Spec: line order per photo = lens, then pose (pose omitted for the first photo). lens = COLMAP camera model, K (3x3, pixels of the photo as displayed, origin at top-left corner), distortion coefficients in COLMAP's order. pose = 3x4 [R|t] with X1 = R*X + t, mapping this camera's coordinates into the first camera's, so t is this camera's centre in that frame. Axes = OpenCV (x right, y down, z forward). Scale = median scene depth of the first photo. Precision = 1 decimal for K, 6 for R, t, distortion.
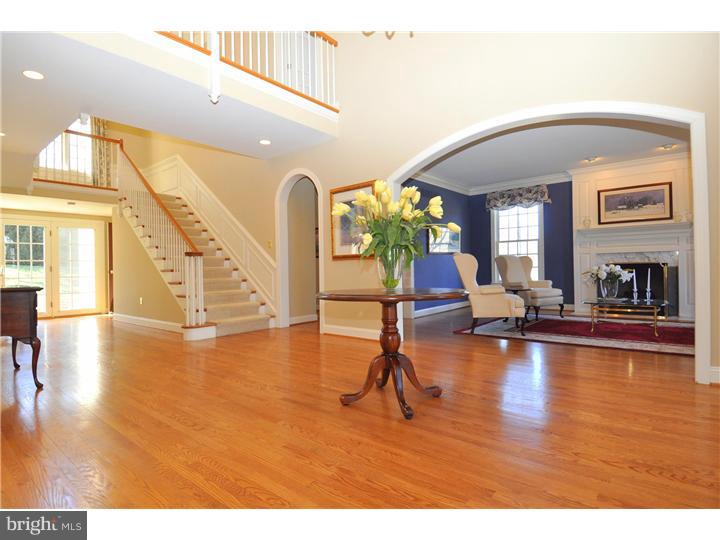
lens RADIAL K [[384.1, 0, 356.0], [0, 384.1, 272.9], [0, 0, 1]] dist [-0.002119, -0.001107]
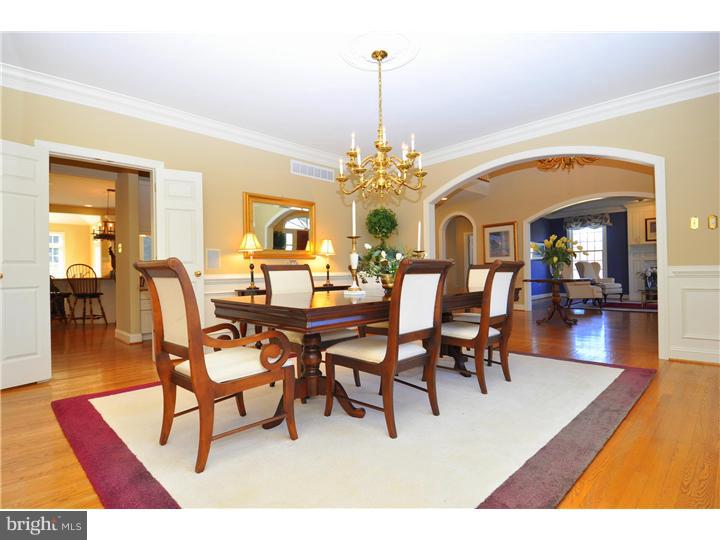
lens RADIAL K [[384.1, 0, 363.8], [0, 384.1, 269.4], [0, 0, 1]] dist [-0.002119, -0.001107]
pose [[0.997247, -0.001153, -0.074138, -0.368564], [0.000296, 0.999933, -0.011579, 0.002556], [0.074147, 0.011525, 0.997181, -0.594919]]
